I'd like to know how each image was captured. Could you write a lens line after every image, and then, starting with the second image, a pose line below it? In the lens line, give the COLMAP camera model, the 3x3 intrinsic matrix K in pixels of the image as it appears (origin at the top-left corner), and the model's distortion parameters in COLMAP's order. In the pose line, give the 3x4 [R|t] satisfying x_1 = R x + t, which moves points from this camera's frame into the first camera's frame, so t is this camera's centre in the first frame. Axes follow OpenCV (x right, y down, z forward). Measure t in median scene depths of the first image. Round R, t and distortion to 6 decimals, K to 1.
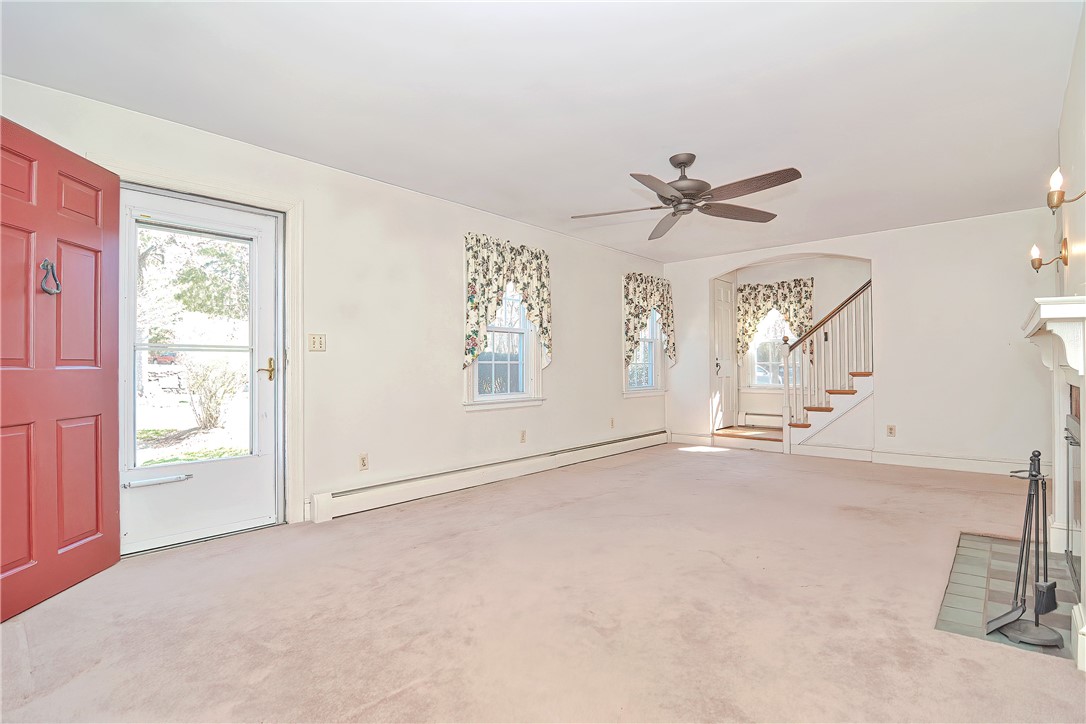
lens RADIAL K [[526.3, 0, 543.0], [0, 526.3, 362.0], [0, 0, 1]] dist [-0.000299, -0.011726]
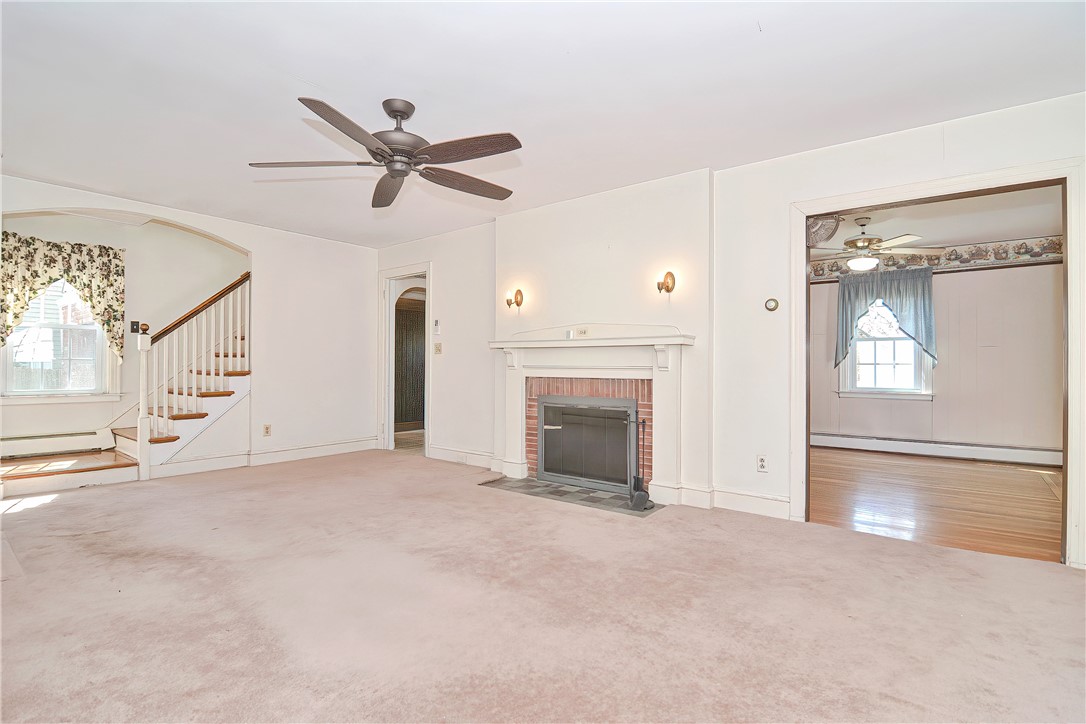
lens RADIAL K [[526.3, 0, 543.0], [0, 526.3, 362.0], [0, 0, 1]] dist [-0.000299, -0.011726]
pose [[-0.068210, 0.015011, 0.997558, -0.344246], [-0.014207, 0.999771, -0.016016, 0.009889], [-0.997570, -0.015265, -0.067981, 0.516748]]
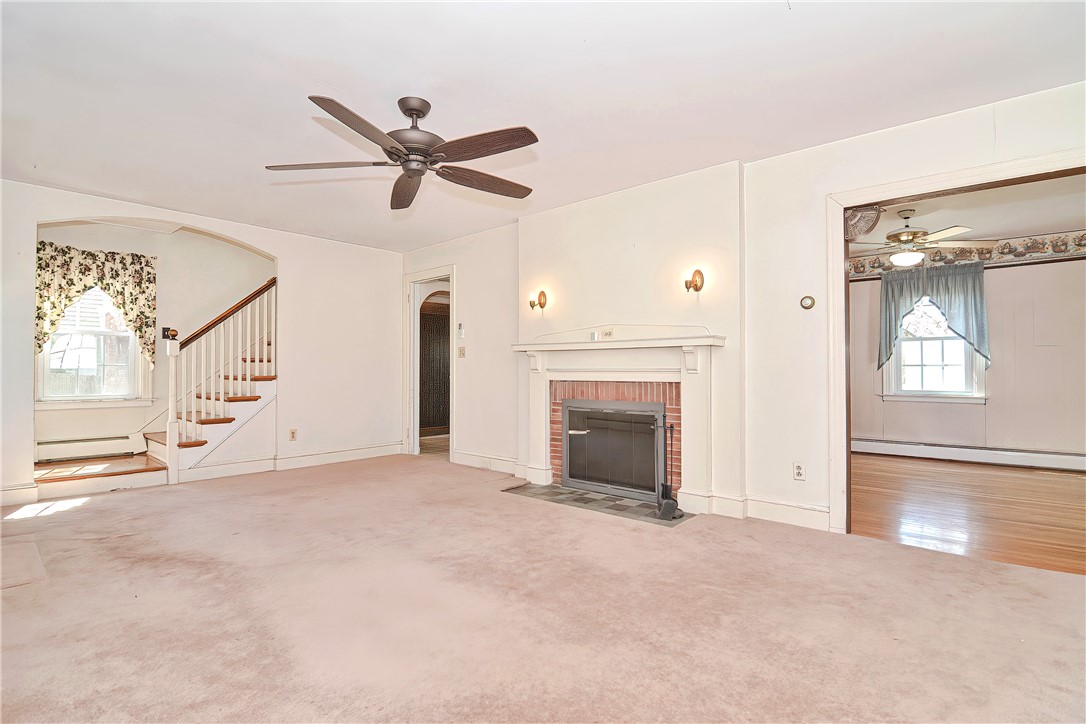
lens RADIAL K [[531.3, 0, 543.0], [0, 531.3, 362.0], [0, 0, 1]] dist [-0.001497, -0.011244]
pose [[-0.010656, 0.023534, 0.999666, -0.329994], [-0.009292, 0.999678, -0.023633, 0.011524], [-0.999900, -0.009541, -0.010433, 0.506099]]
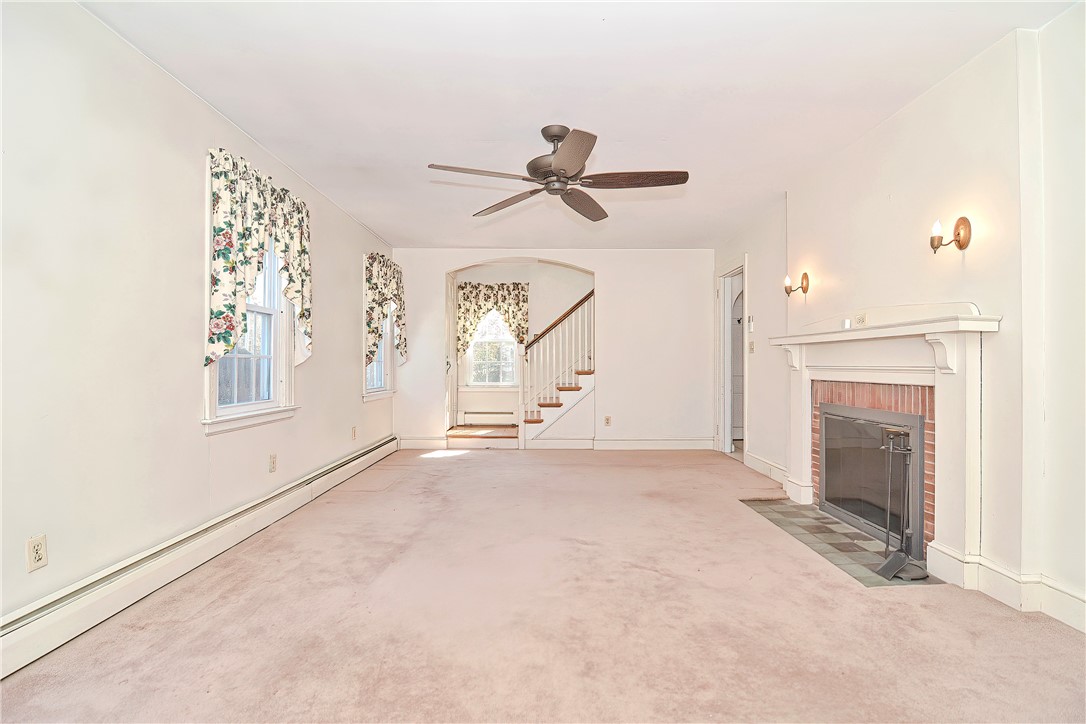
lens RADIAL K [[522.5, 0, 543.0], [0, 522.5, 362.0], [0, 0, 1]] dist [-0.001655, -0.015501]
pose [[0.741239, 0.011928, 0.671136, -0.212211], [-0.013641, 0.999903, -0.002706, 0.004292], [-0.671103, -0.007149, 0.741330, 0.221398]]
